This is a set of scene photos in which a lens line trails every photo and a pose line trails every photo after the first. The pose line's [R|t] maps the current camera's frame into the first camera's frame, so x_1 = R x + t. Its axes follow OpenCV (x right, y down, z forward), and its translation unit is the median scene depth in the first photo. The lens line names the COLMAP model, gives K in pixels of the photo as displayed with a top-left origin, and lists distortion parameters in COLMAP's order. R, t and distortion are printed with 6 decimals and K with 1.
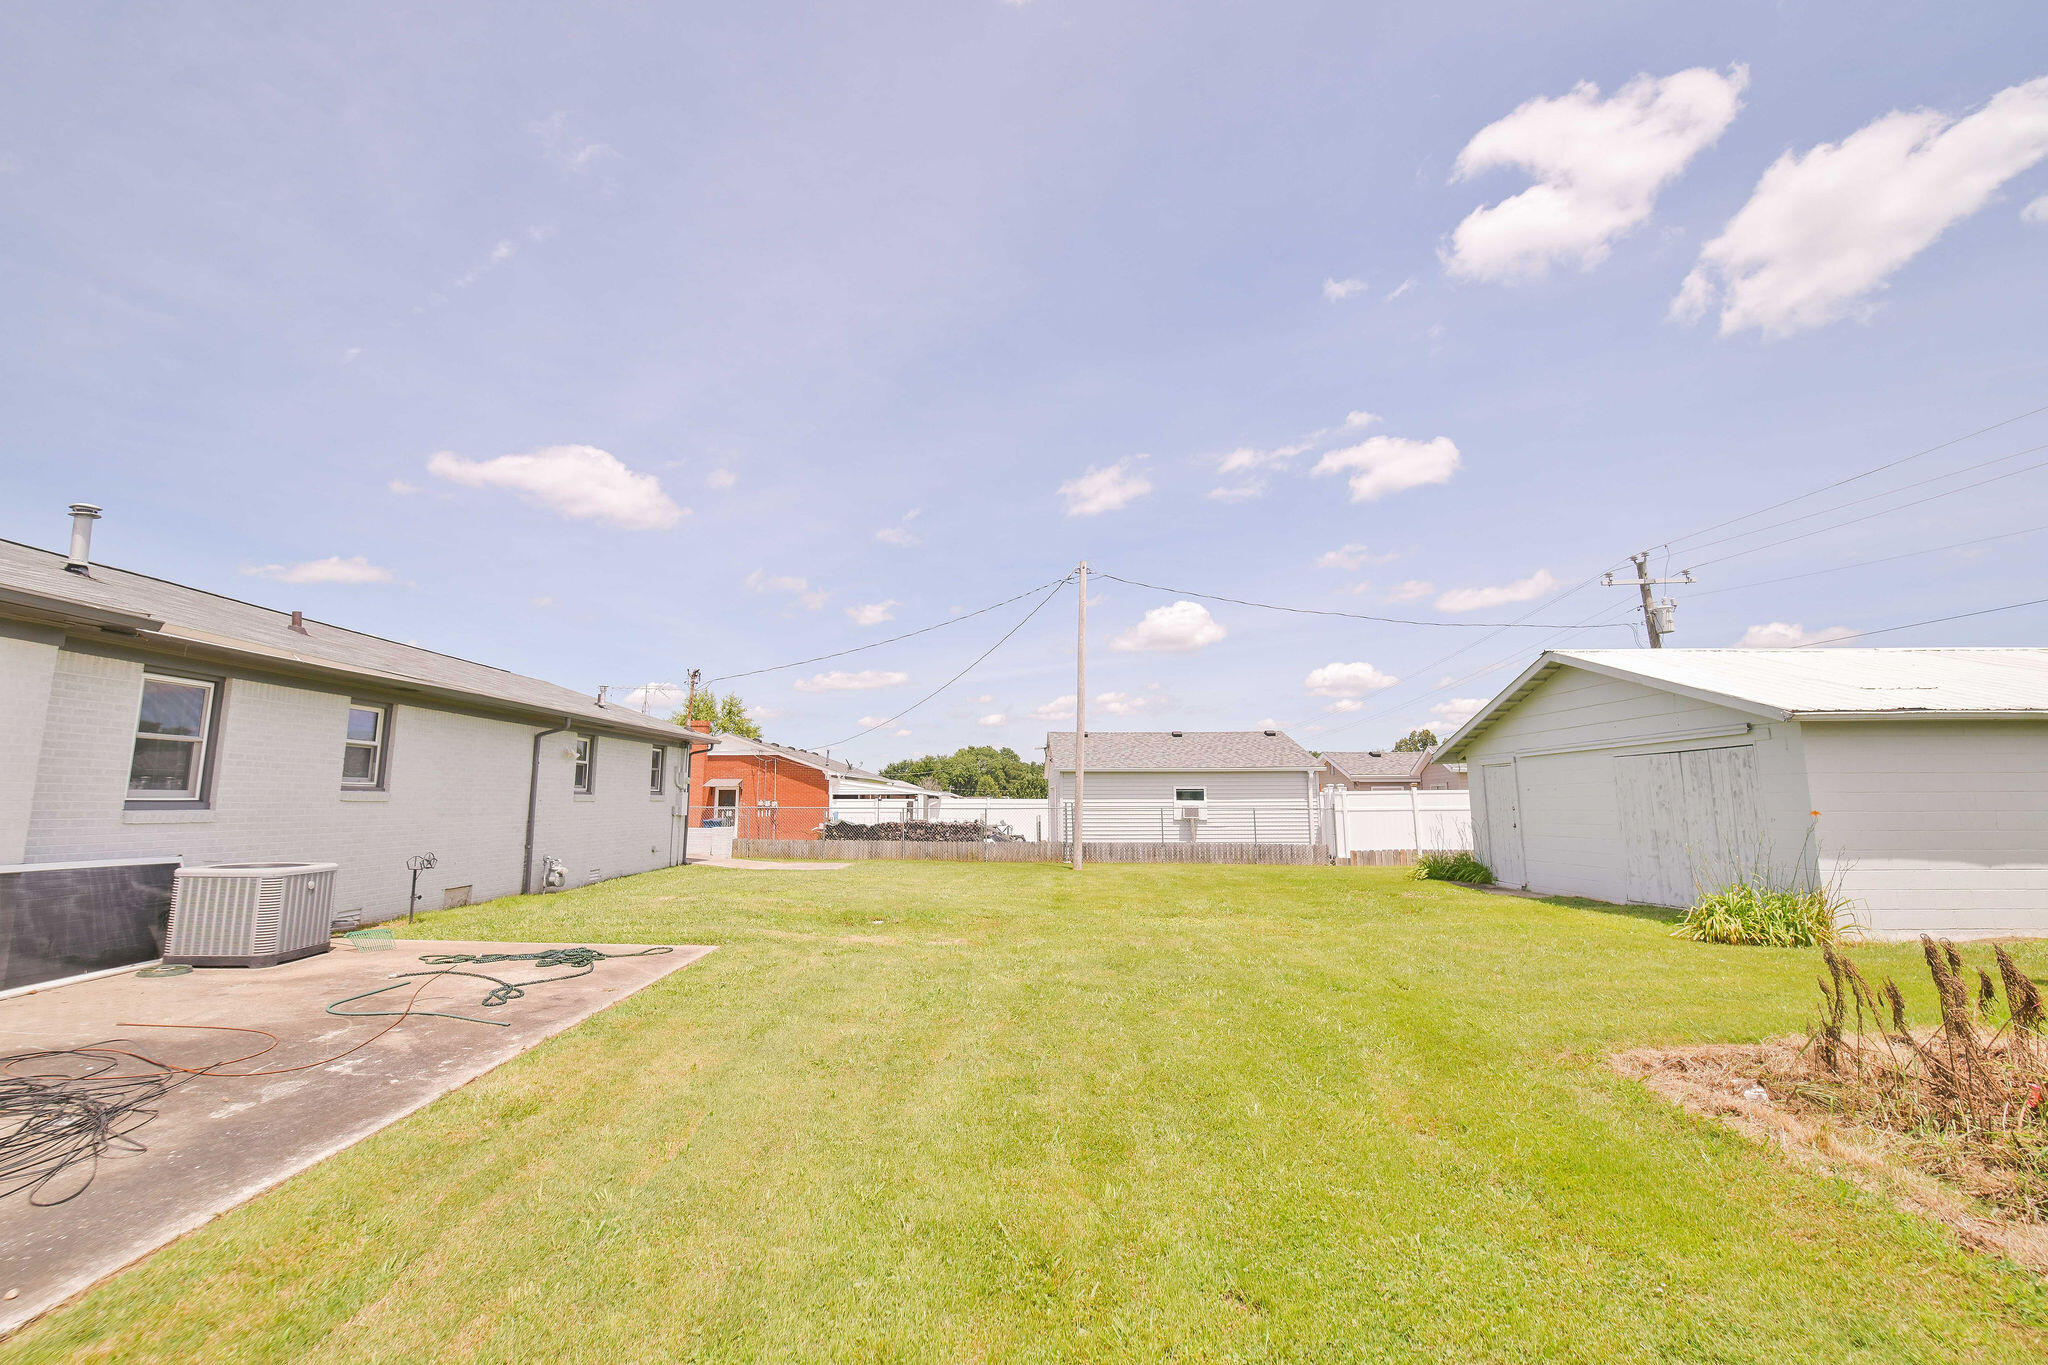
lens RADIAL K [[879.3, 0, 985.4], [0, 879.3, 657.0], [0, 0, 1]] dist [-0.018337, -0.000227]
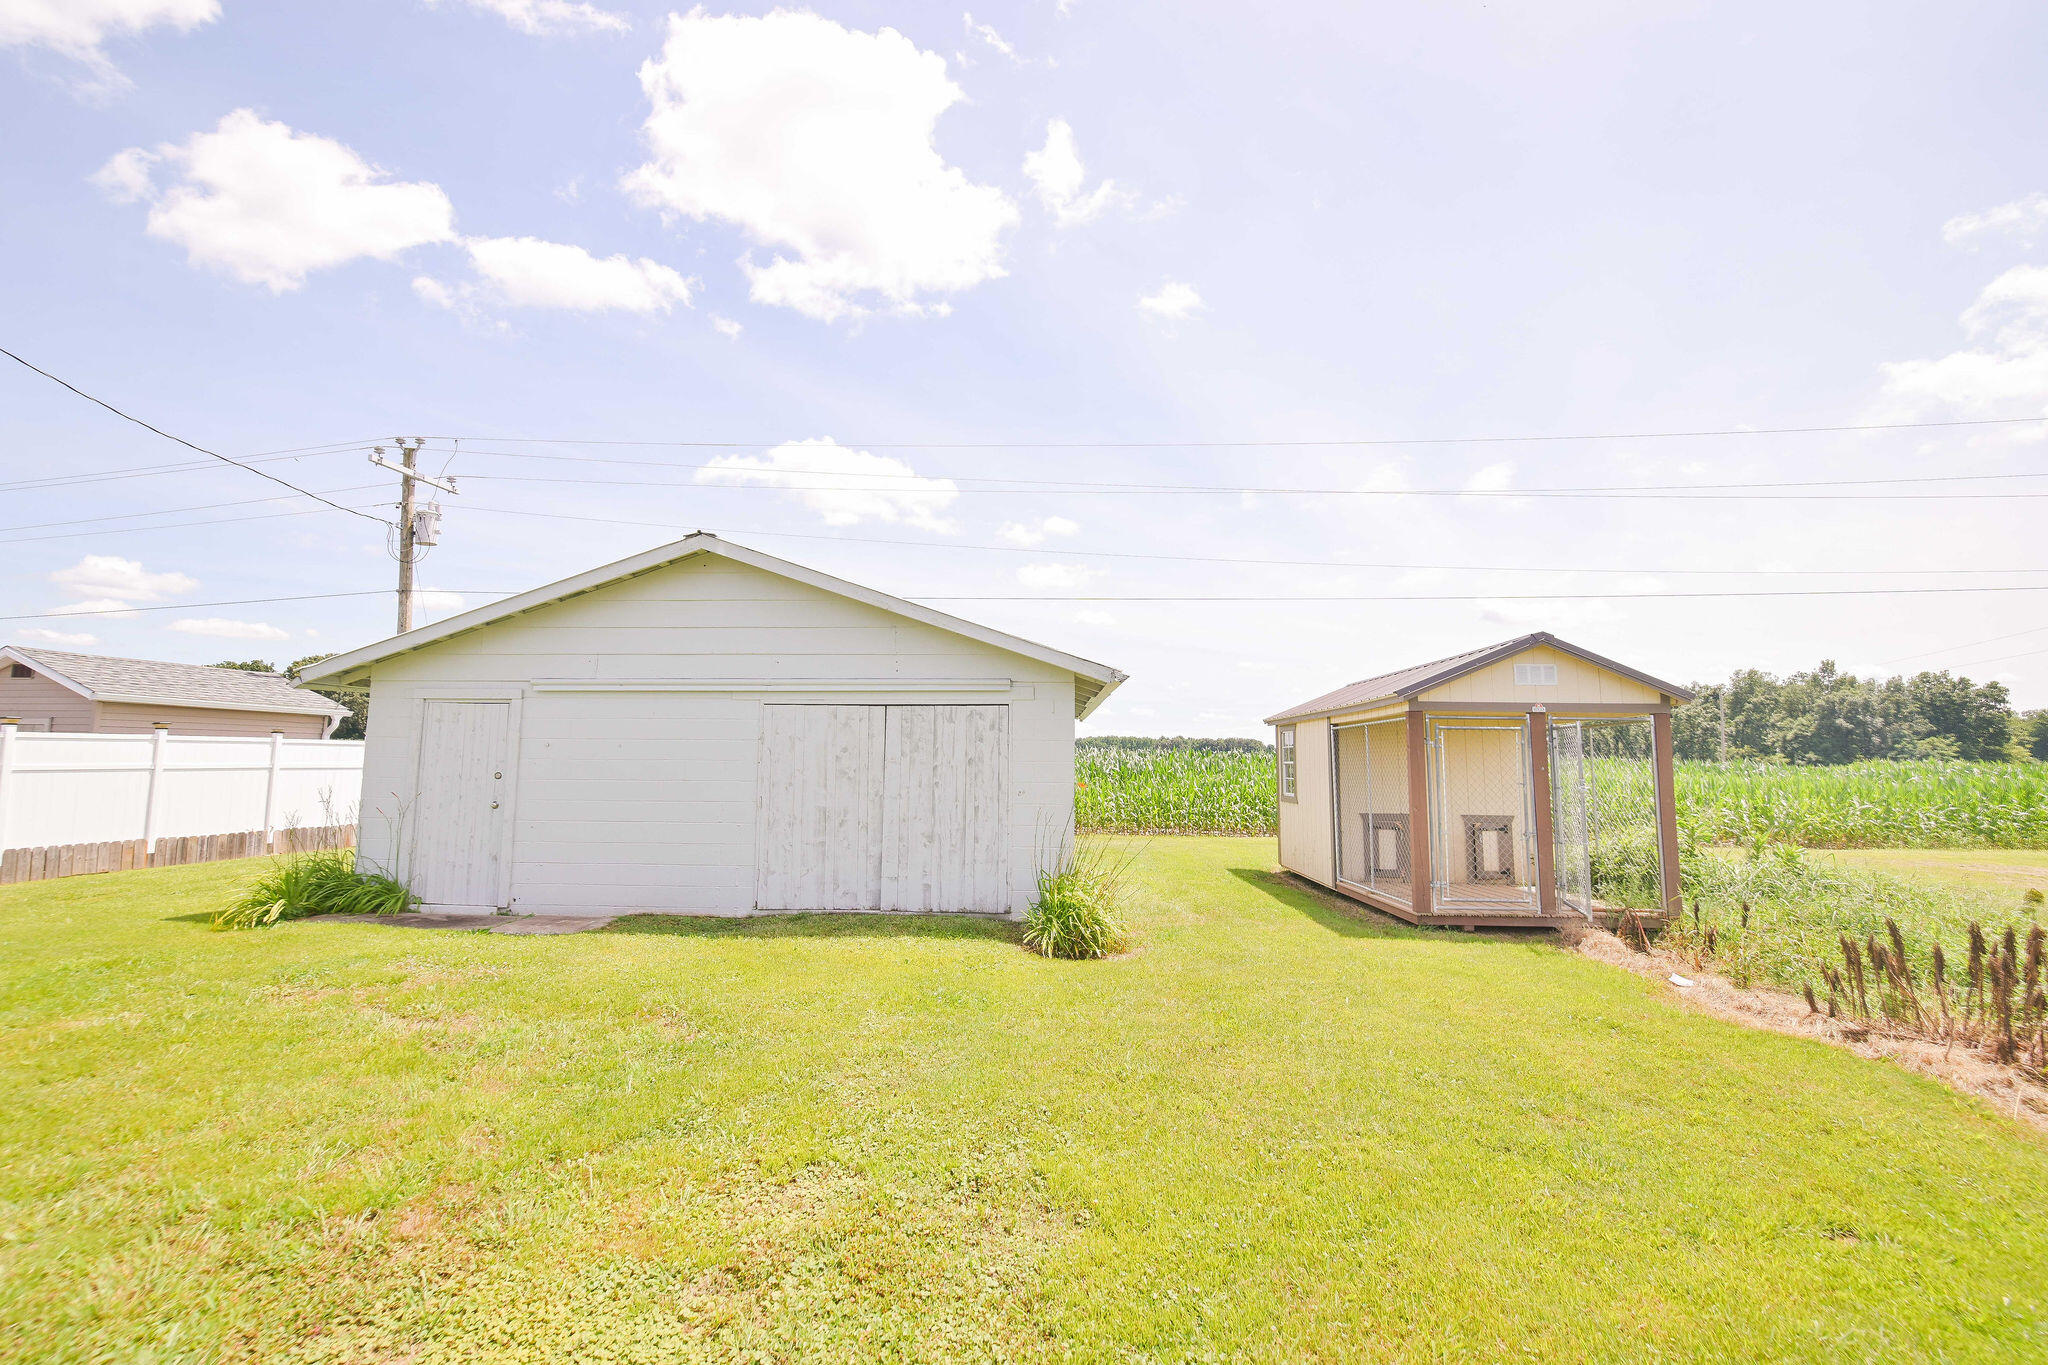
lens RADIAL K [[896.3, 0, 987.2], [0, 896.3, 640.4], [0, 0, 1]] dist [-0.014200, -0.000107]
pose [[0.025430, 0.122569, 0.992134, 0.000733], [-0.171702, 0.978242, -0.116452, 0.086582], [-0.984821, -0.167390, 0.045923, 0.589536]]
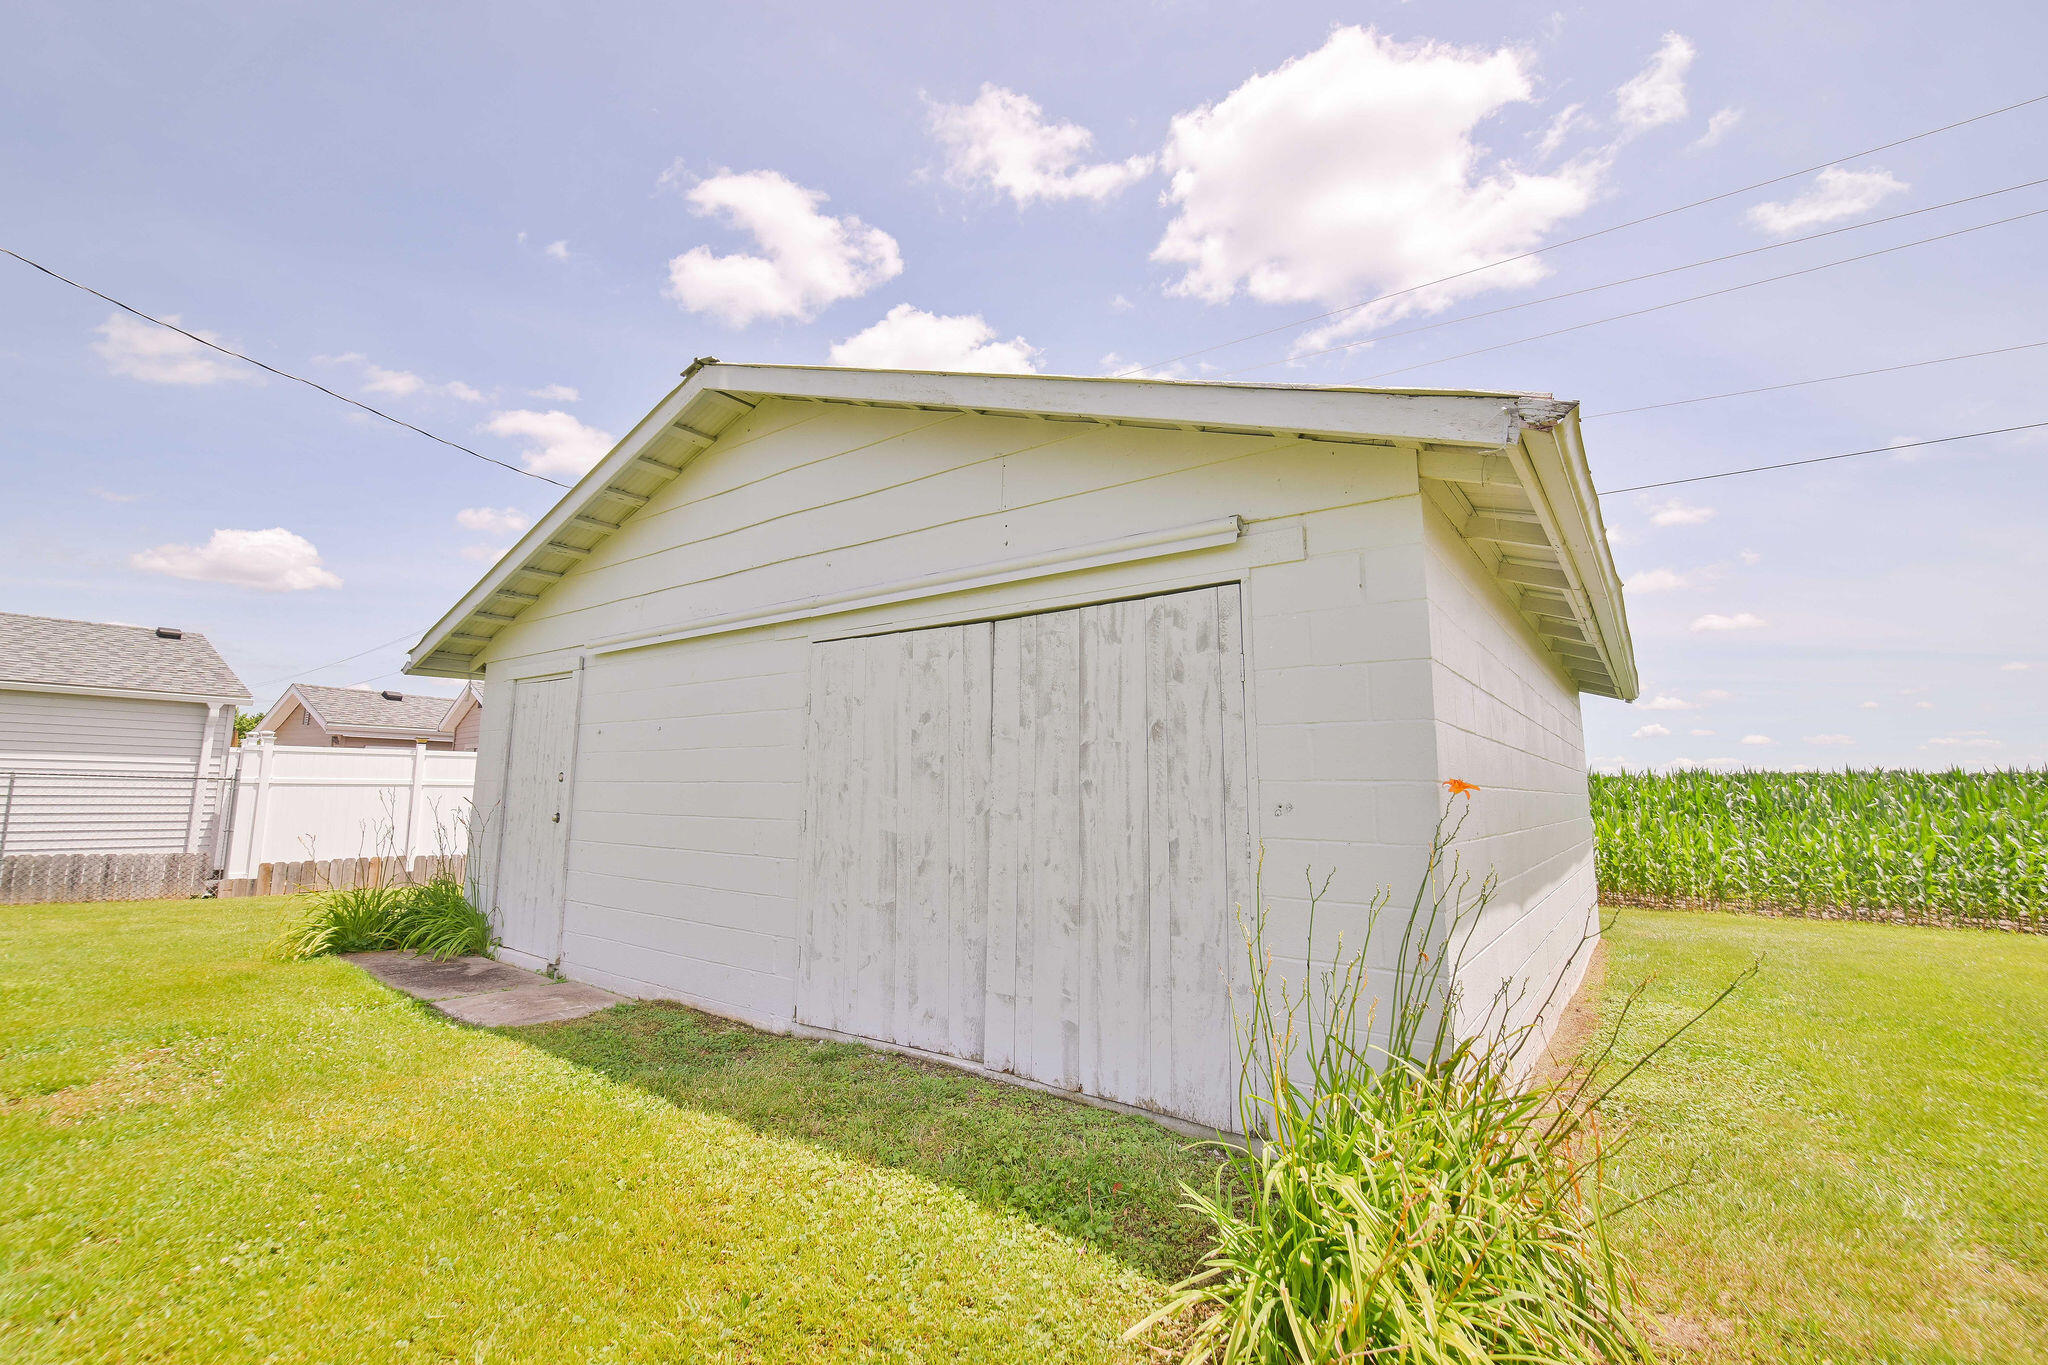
lens RADIAL K [[879.3, 0, 985.4], [0, 879.3, 657.0], [0, 0, 1]] dist [-0.018337, -0.000227]
pose [[0.585652, 0.125950, 0.800717, 0.335224], [-0.143233, 0.988389, -0.050708, 0.095686], [-0.797807, -0.084992, 0.596892, 0.520534]]
